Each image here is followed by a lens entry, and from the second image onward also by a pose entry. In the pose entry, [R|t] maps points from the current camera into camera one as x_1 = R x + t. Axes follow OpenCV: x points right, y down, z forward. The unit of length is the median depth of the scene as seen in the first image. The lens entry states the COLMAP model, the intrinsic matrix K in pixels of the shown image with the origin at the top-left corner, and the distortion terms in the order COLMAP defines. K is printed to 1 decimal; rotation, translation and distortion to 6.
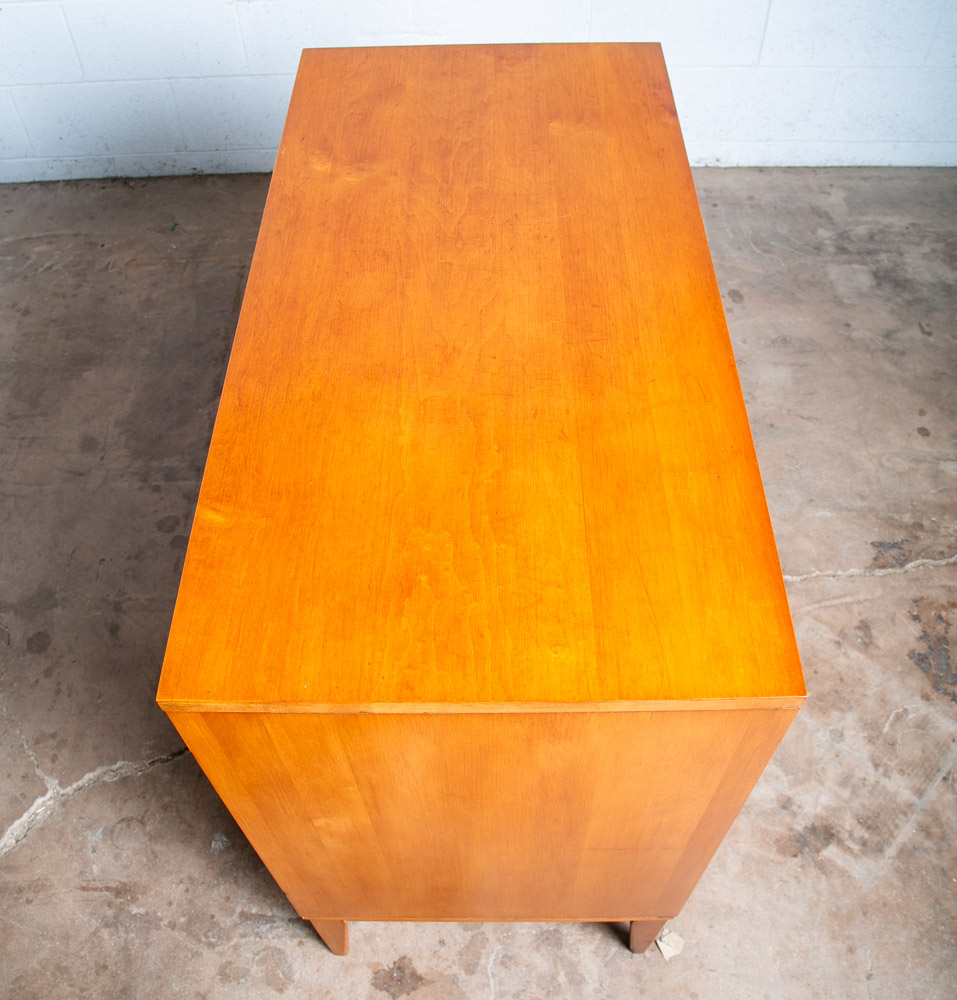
lens RADIAL K [[940.6, 0, 480.3], [0, 940.6, 468.3], [0, 0, 1]] dist [-0.080568, 0.000000]
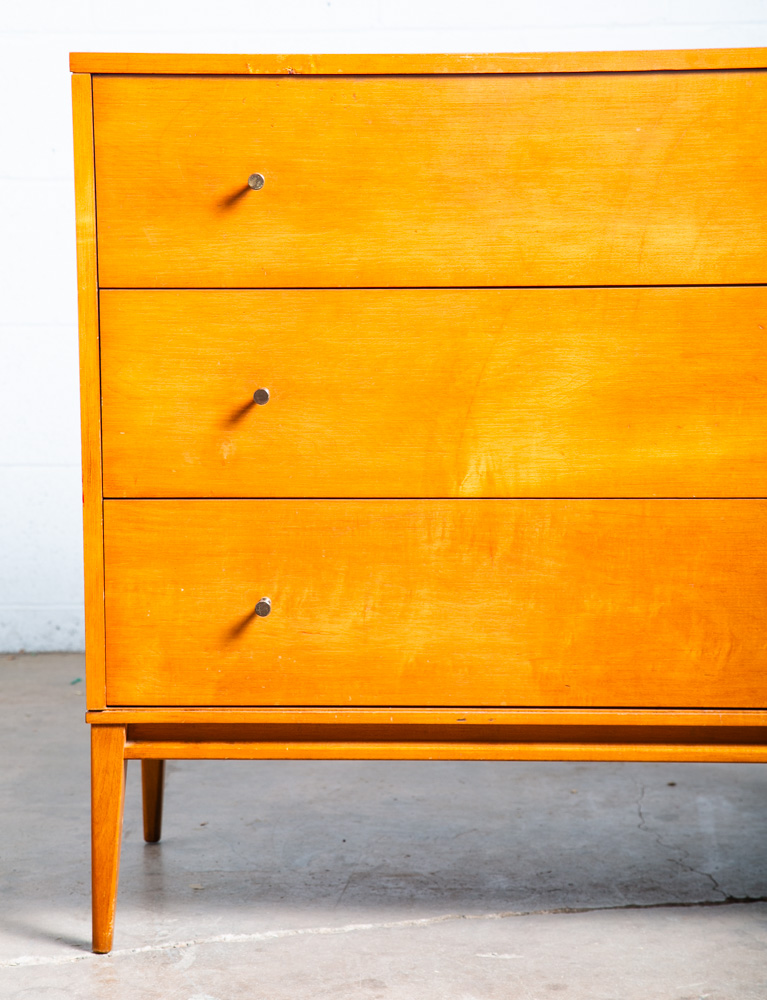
lens RADIAL K [[2939.7, 0, 385.2], [0, 2939.7, 501.3], [0, 0, 1]] dist [0.460626, 0.000000]
pose [[0.997427, 0.017638, -0.069492, -0.031799], [-0.060862, 0.720623, -0.690650, 1.218987], [0.037896, 0.693102, 0.719842, -0.482055]]
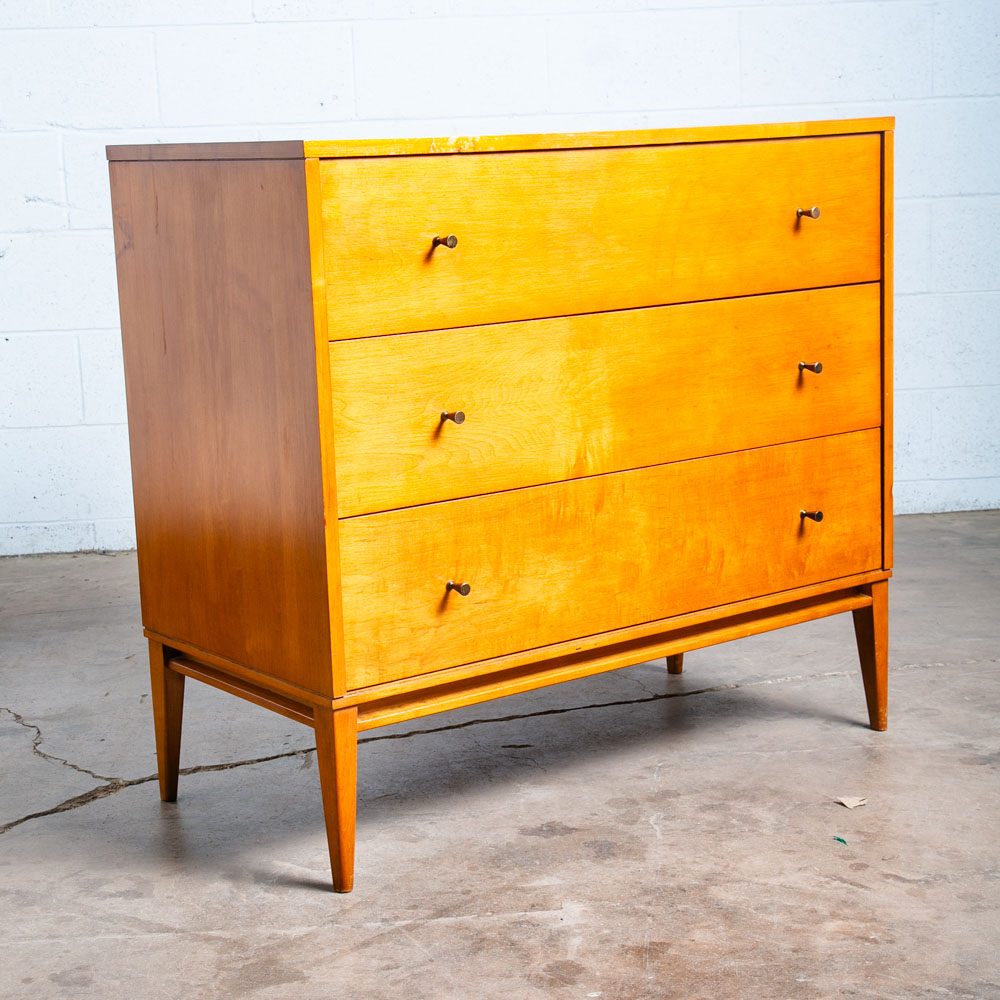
lens RADIAL K [[1848.2, 0, 519.8], [0, 1848.2, 522.8], [0, 0, 1]] dist [0.105907, 0.000000]
pose [[0.998160, -0.028505, 0.053522, -0.152816], [0.056499, 0.757734, -0.650114, 1.114056], [-0.022024, 0.651941, 0.757950, -0.400229]]
